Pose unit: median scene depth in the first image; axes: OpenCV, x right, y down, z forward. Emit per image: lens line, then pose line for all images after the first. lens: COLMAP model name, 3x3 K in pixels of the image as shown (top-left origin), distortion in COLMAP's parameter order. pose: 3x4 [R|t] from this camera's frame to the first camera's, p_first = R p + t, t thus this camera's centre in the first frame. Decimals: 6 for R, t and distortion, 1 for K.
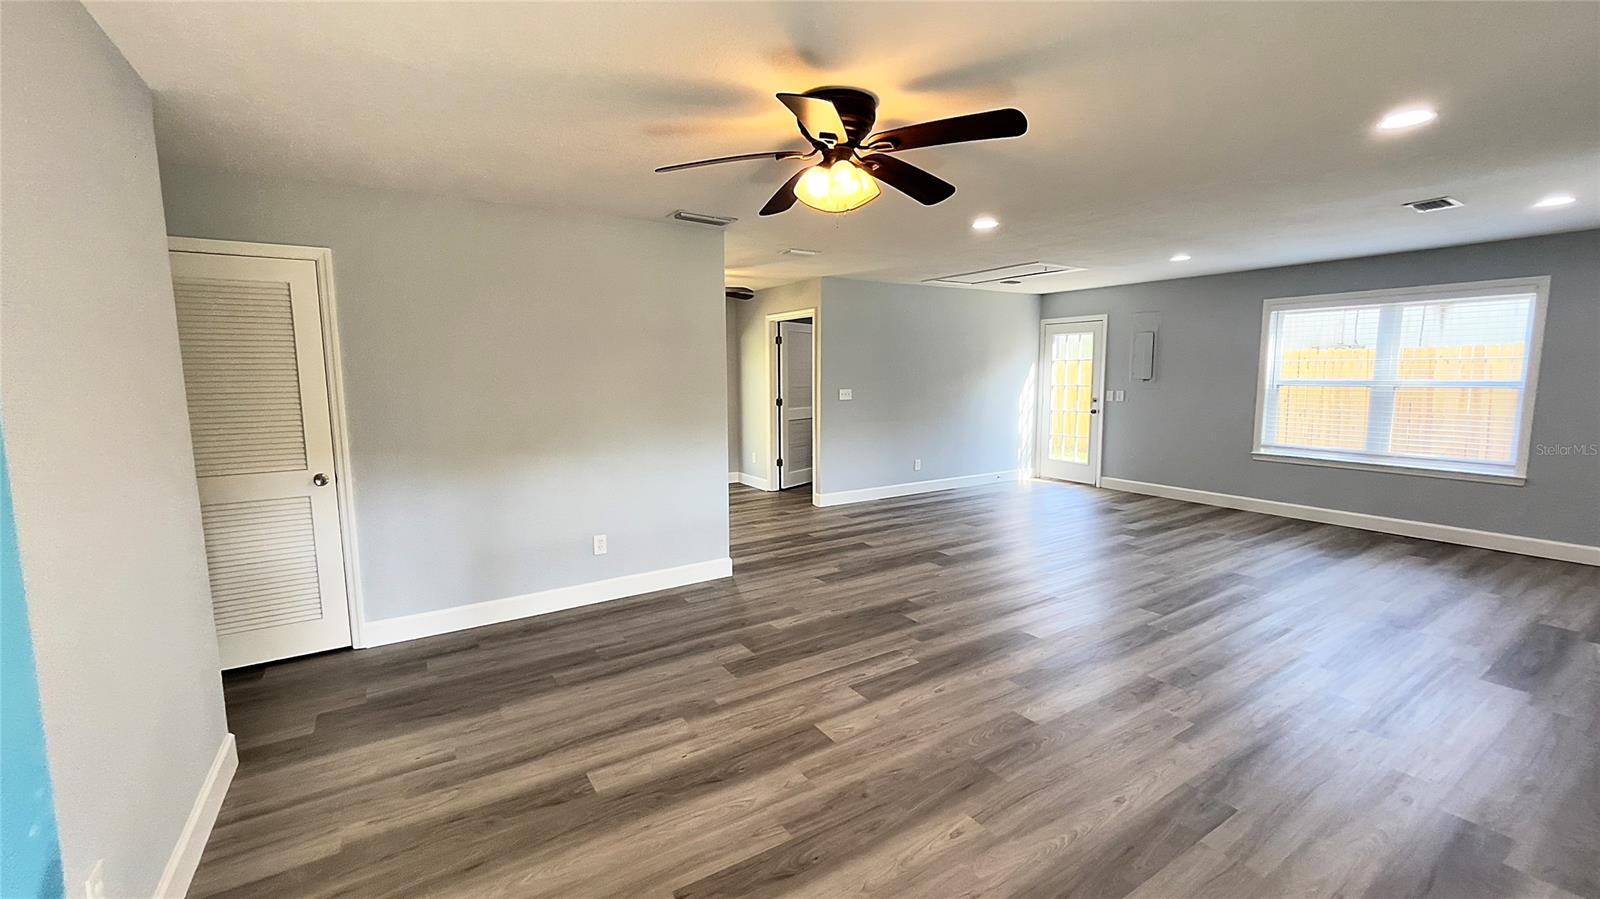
lens RADIAL K [[648.8, 0, 788.9], [0, 648.8, 444.9], [0, 0, 1]] dist [-0.007099, -0.000322]
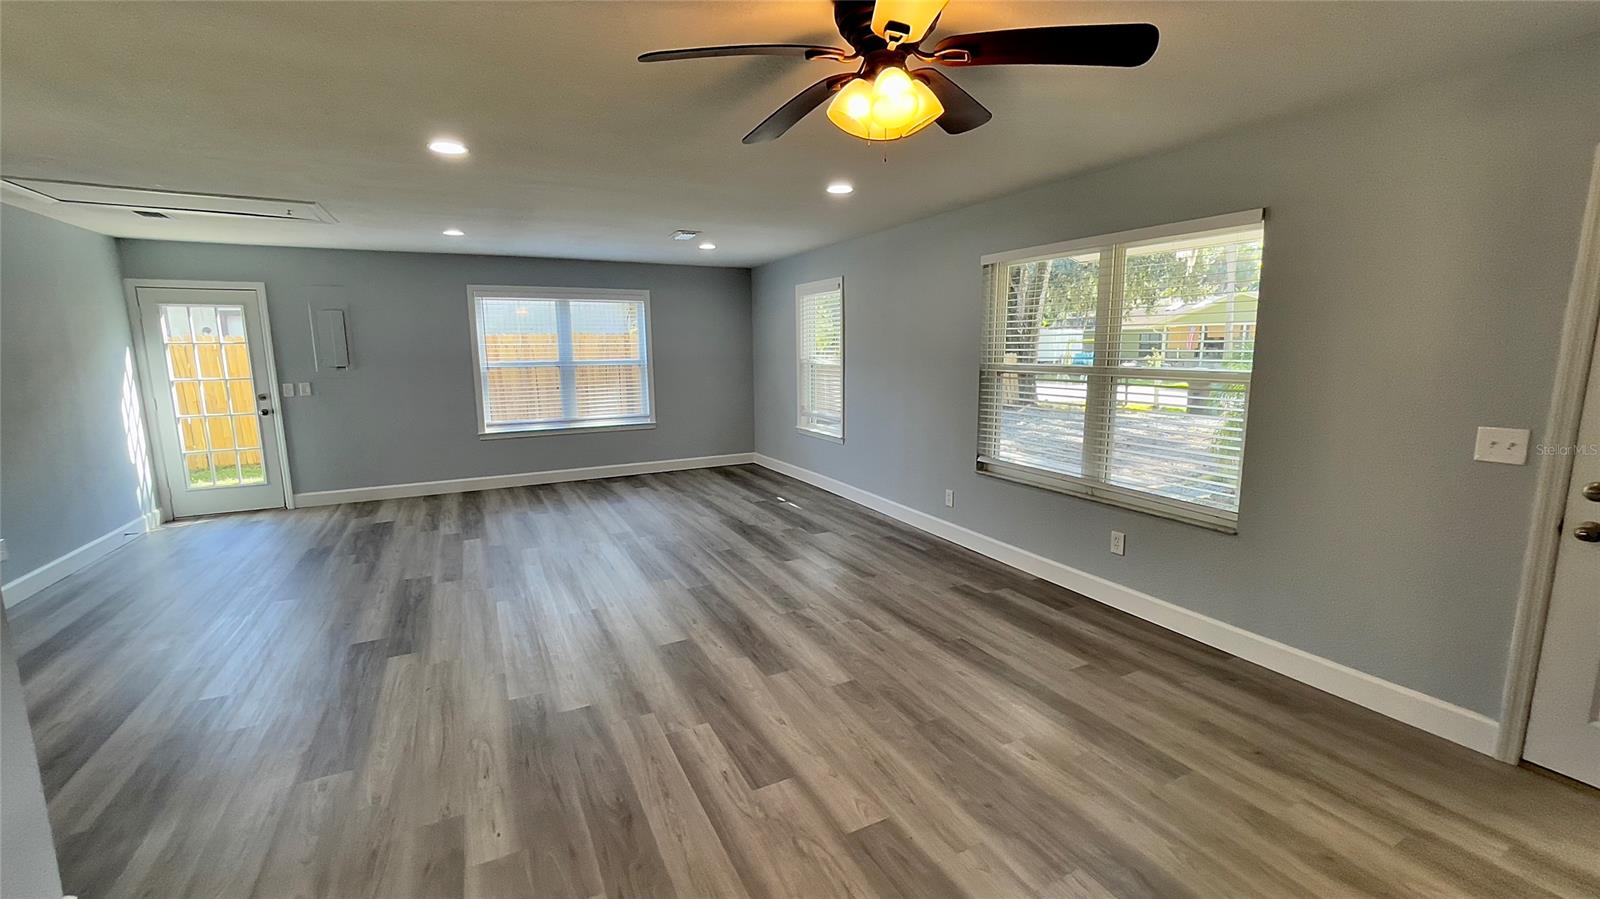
lens RADIAL K [[648.8, 0, 796.1], [0, 648.8, 445.4], [0, 0, 1]] dist [-0.007099, -0.000322]
pose [[0.087515, -0.145534, 0.985475, -0.351362], [0.124041, 0.983163, 0.134177, -0.061666], [-0.988410, 0.110497, 0.104094, 0.519786]]
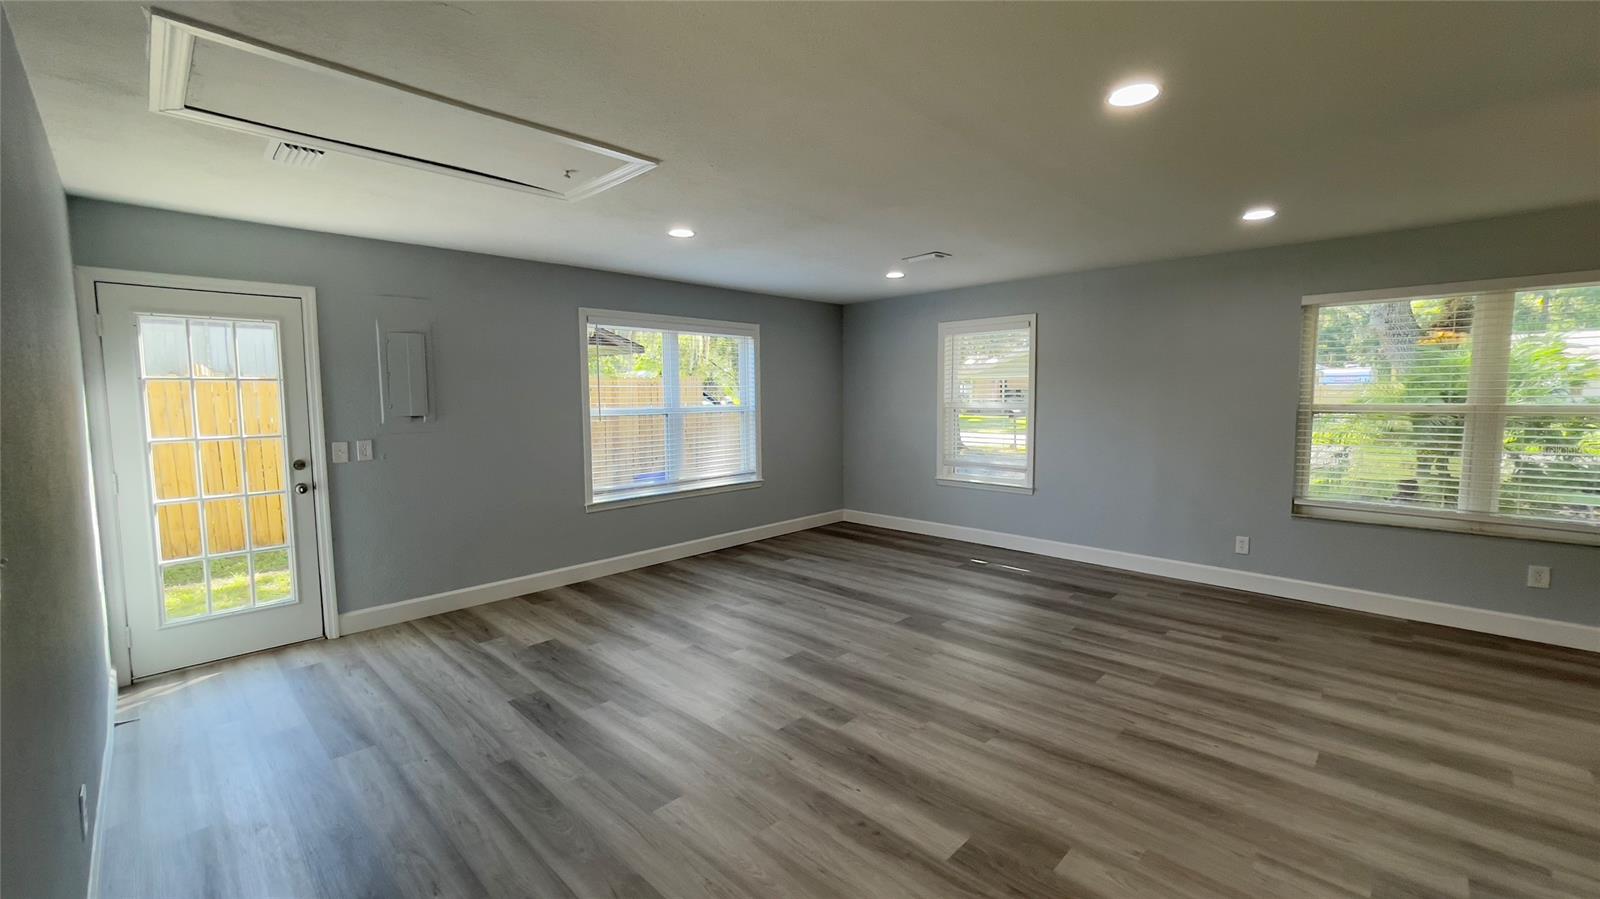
lens RADIAL K [[648.8, 0, 792.5], [0, 648.8, 438.8], [0, 0, 1]] dist [-0.007099, -0.000322]
pose [[-0.234062, -0.058088, 0.970485, -0.114441], [0.123868, 0.988297, 0.089029, -0.138463], [-0.964298, 0.141050, -0.224128, 1.226984]]
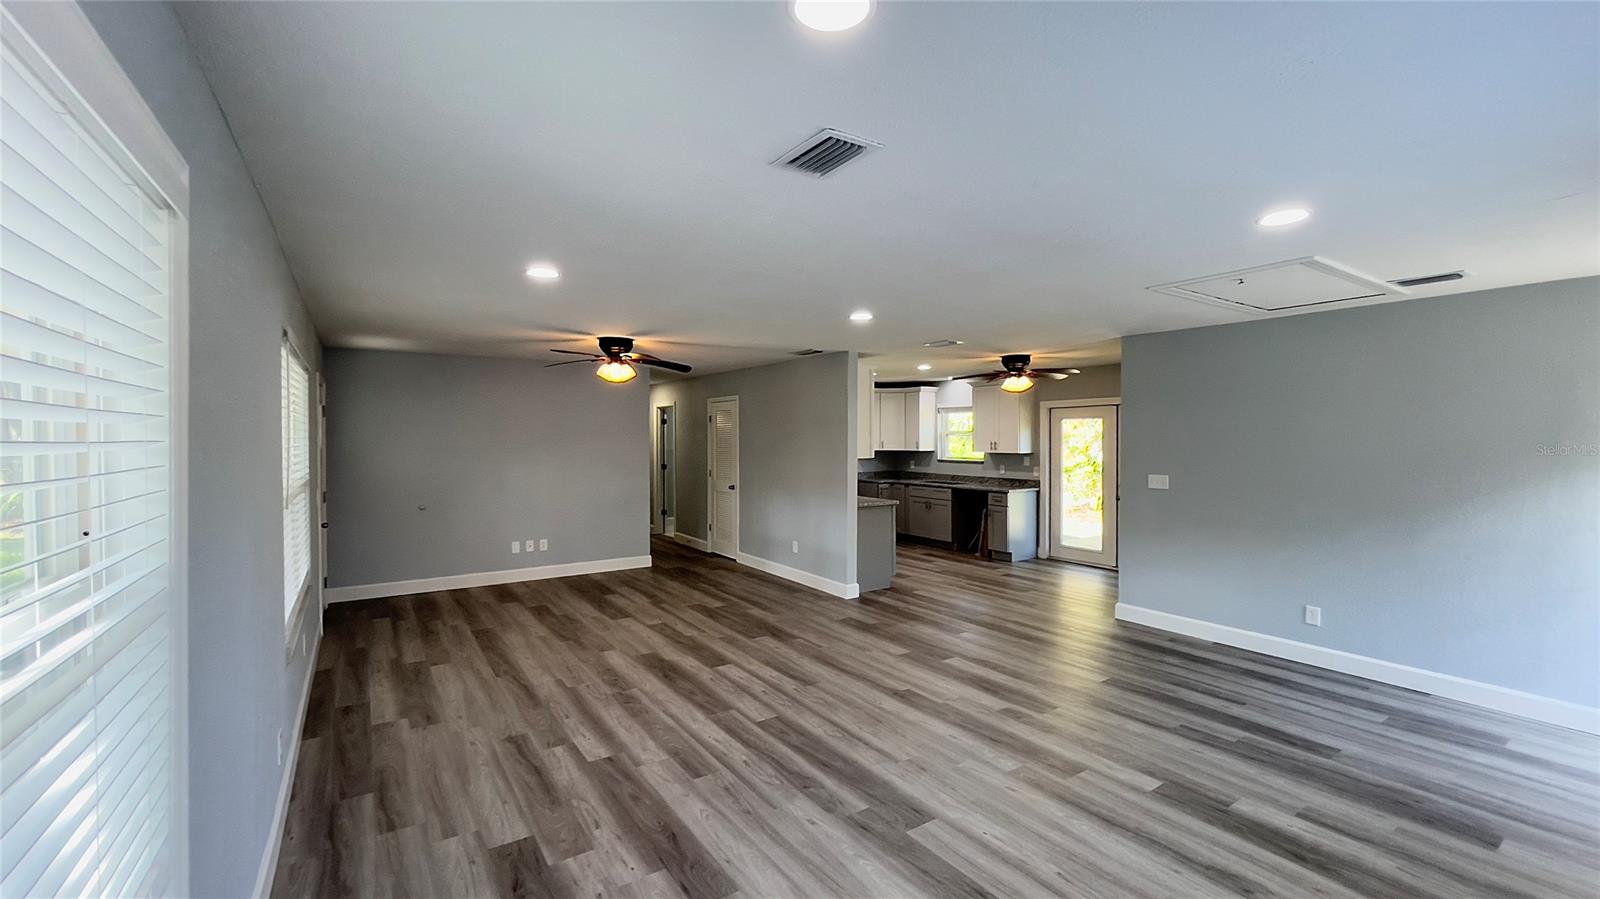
lens RADIAL K [[648.8, 0, 795.6], [0, 648.8, 445.5], [0, 0, 1]] dist [-0.007099, -0.000322]
pose [[0.033320, 0.026064, -0.999105, 1.181942], [-0.114893, 0.993132, 0.022077, -0.124391], [0.992819, 0.114055, 0.036086, 0.773457]]
